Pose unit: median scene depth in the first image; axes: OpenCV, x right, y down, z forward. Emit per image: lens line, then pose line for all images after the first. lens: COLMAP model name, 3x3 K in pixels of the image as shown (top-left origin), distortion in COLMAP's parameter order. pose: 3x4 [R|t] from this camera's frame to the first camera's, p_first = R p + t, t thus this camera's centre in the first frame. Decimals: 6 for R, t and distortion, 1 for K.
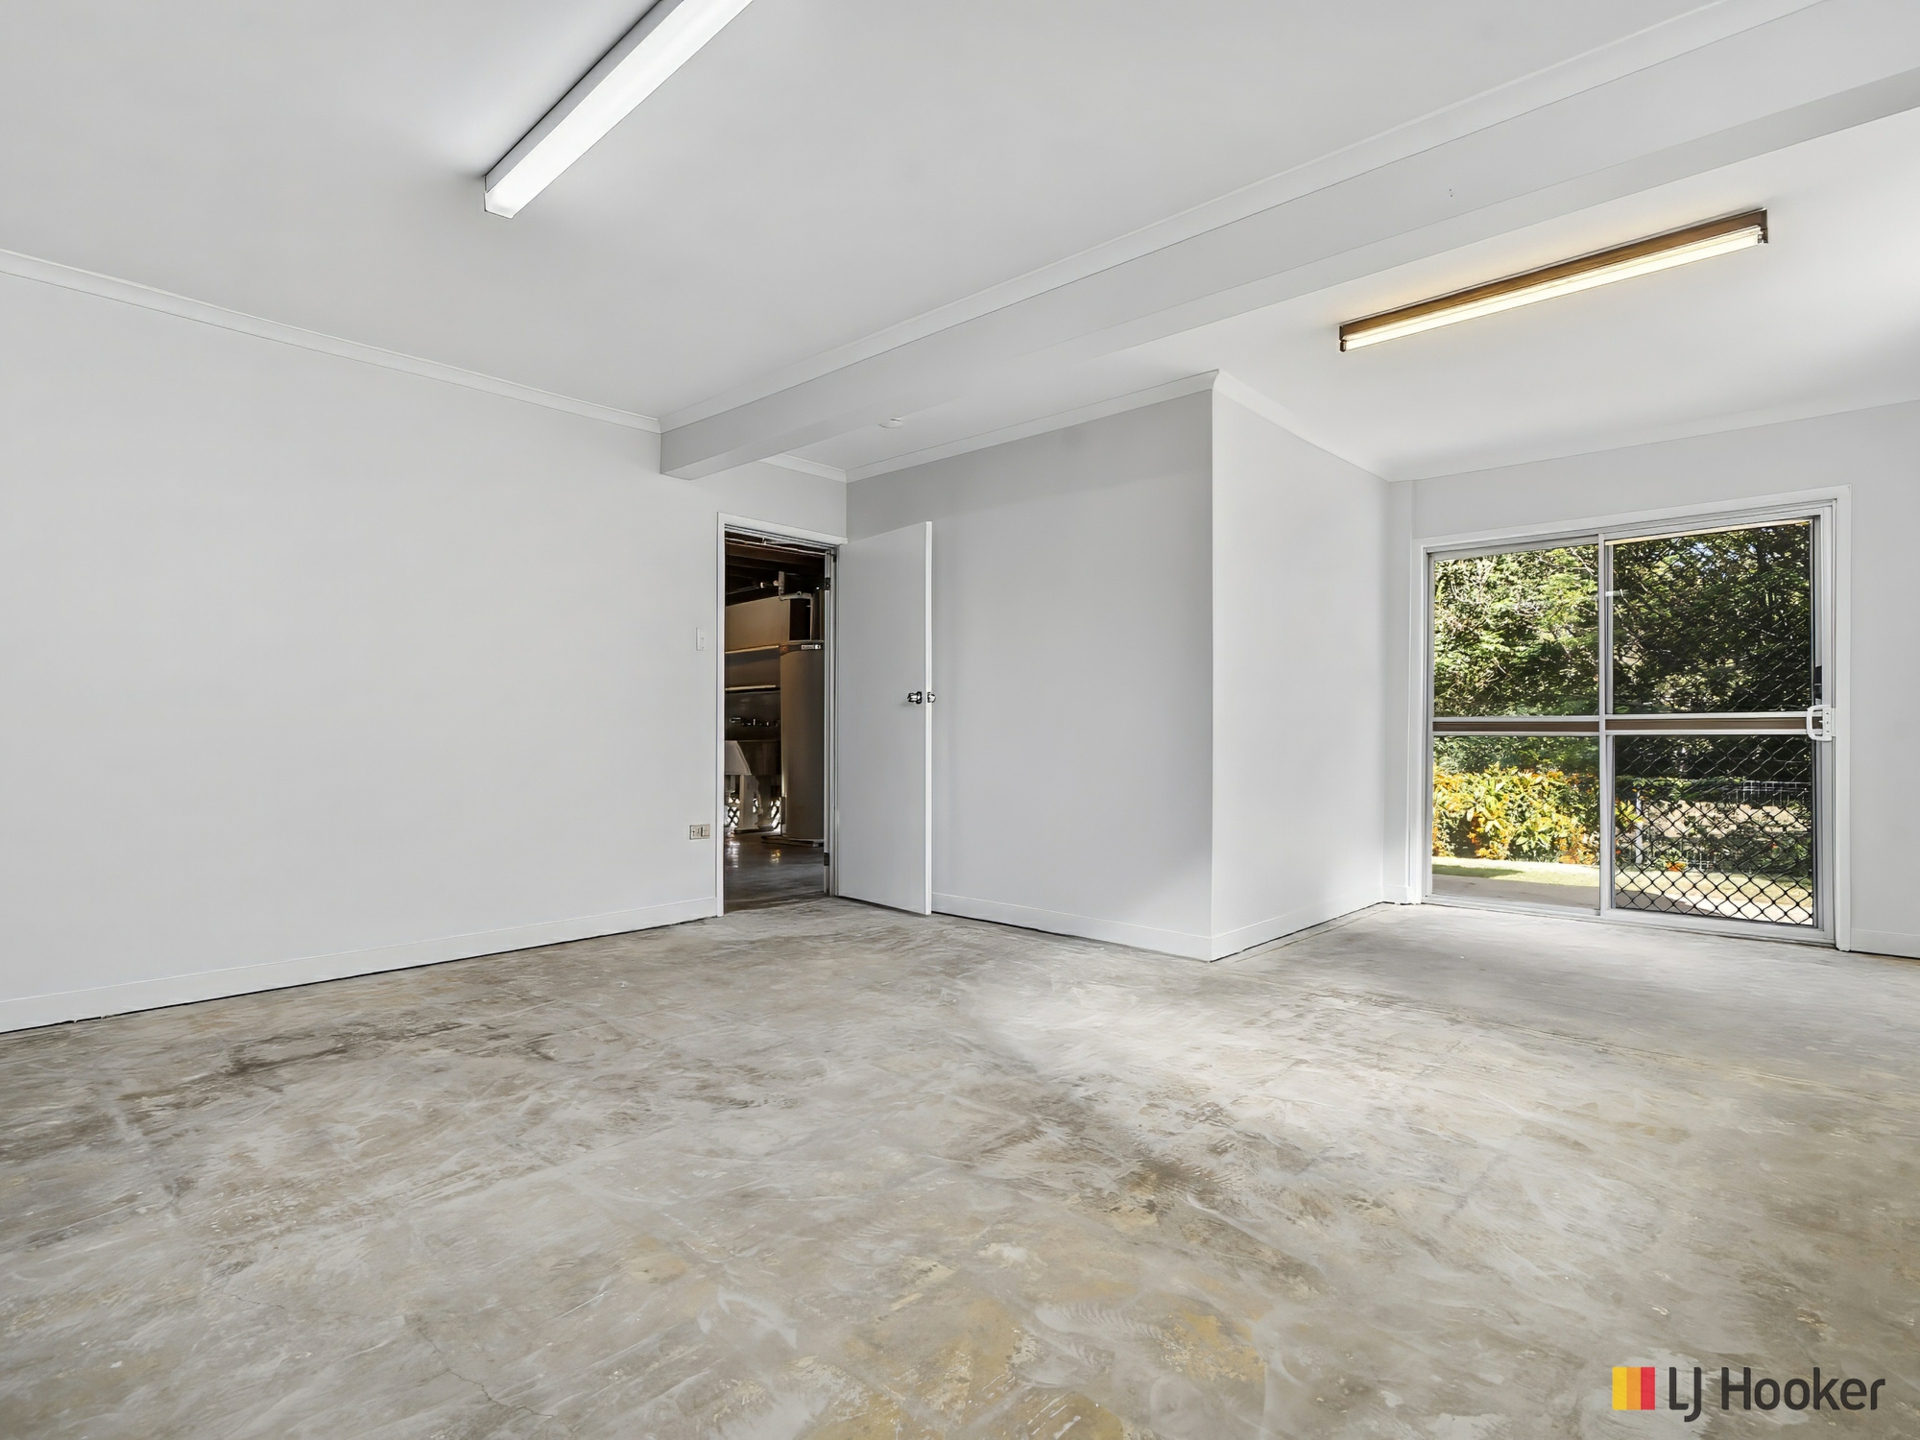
lens RADIAL K [[986.3, 0, 960.0], [0, 986.3, 720.0], [0, 0, 1]] dist [-0.001435, 0.000624]
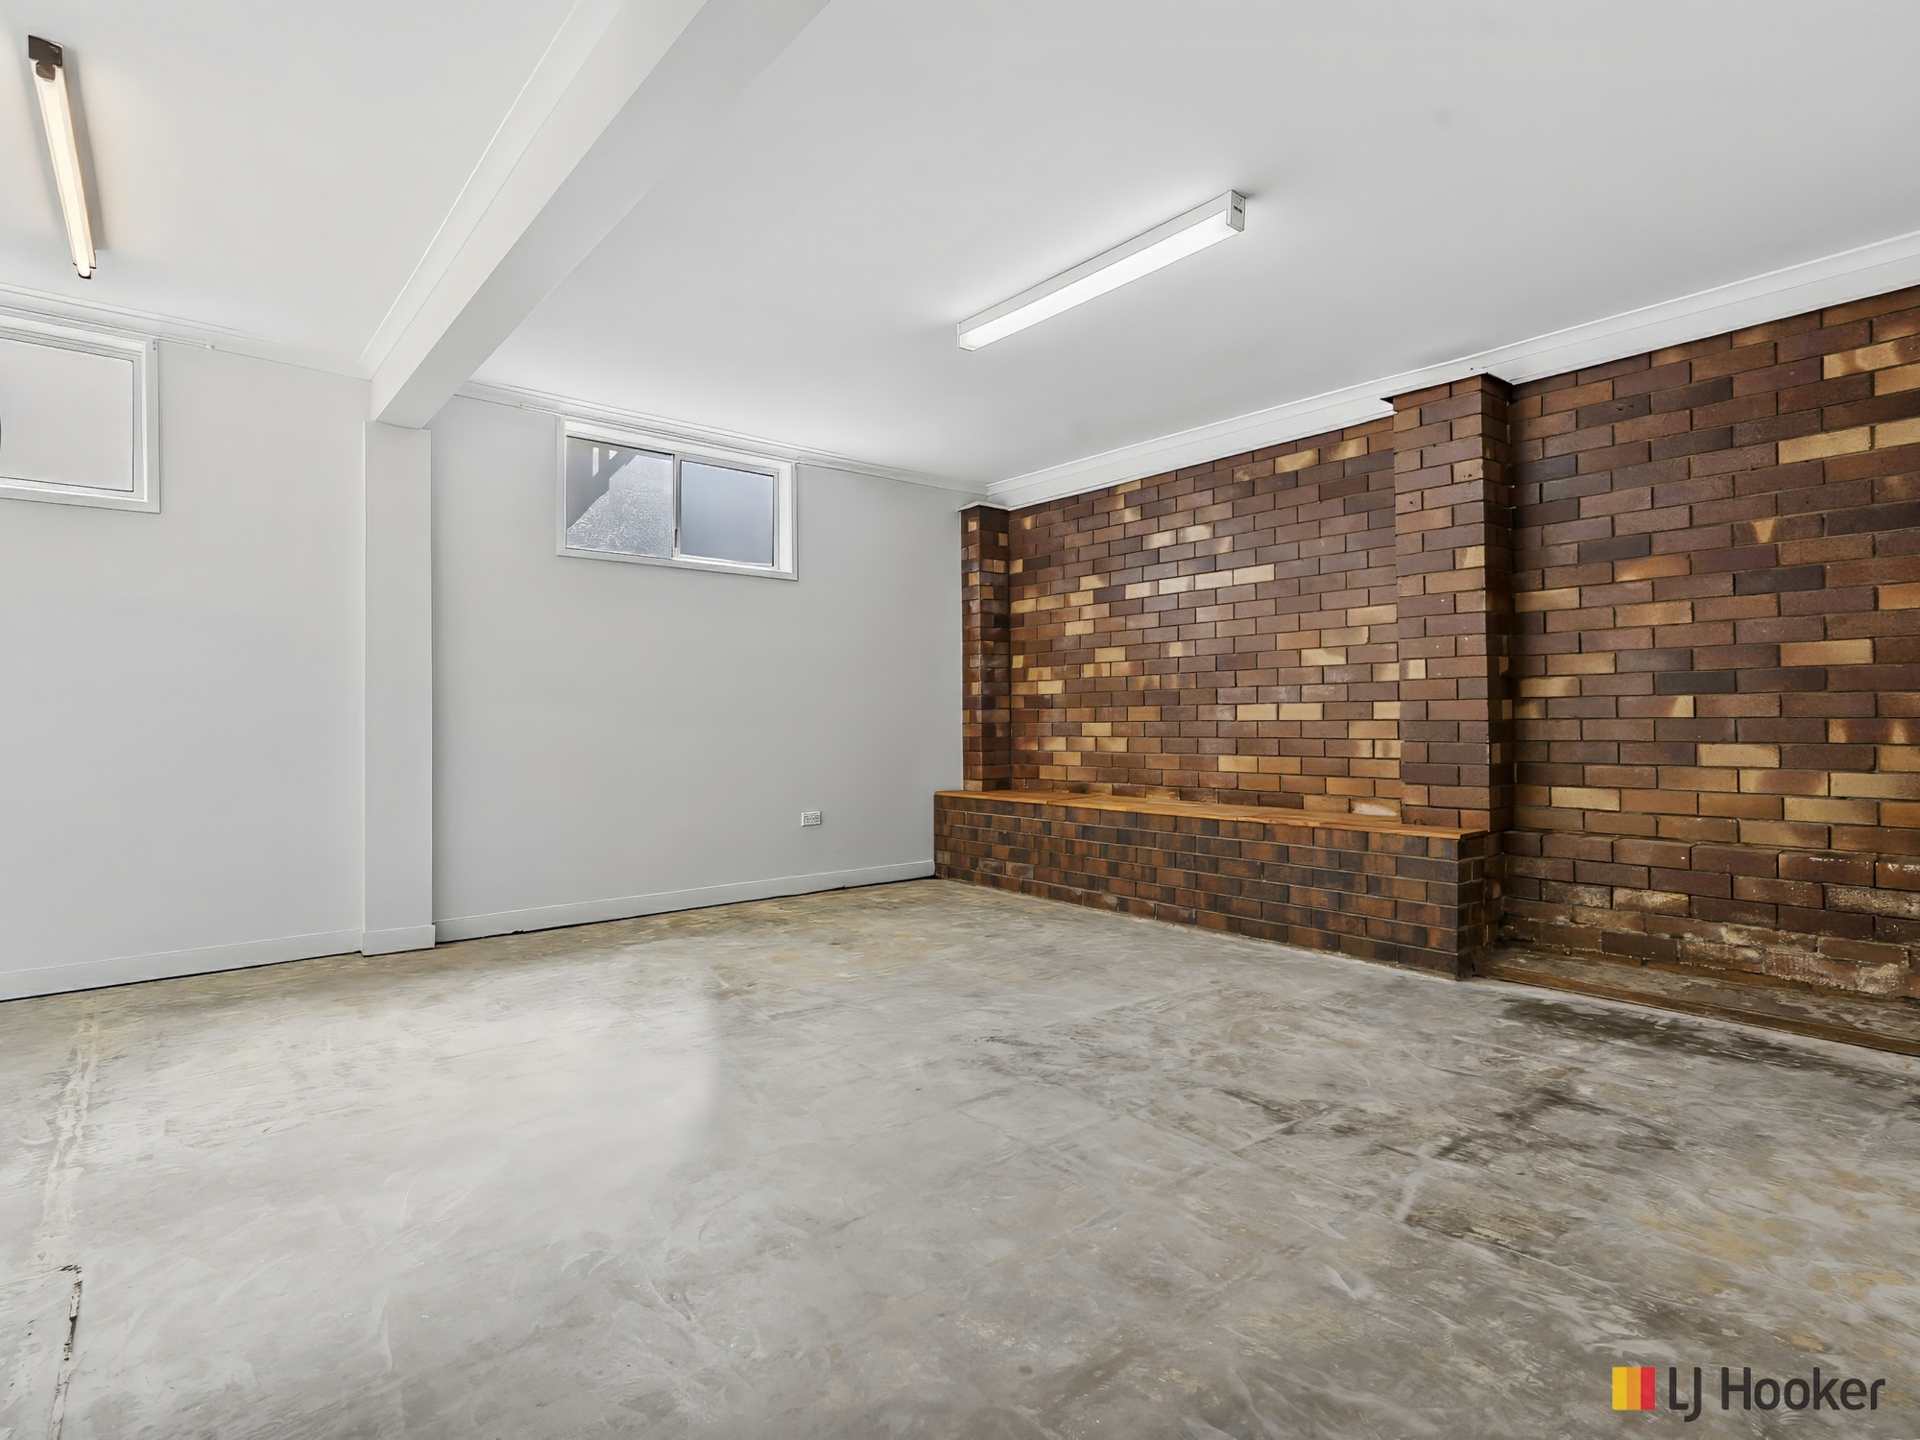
lens RADIAL K [[986.3, 0, 960.0], [0, 986.3, 720.0], [0, 0, 1]] dist [-0.001435, 0.000624]
pose [[-0.991209, -0.000787, 0.132302, -0.306183], [-0.001592, 0.999981, -0.005982, 0.015099], [-0.132295, -0.006140, -0.991191, 1.991156]]
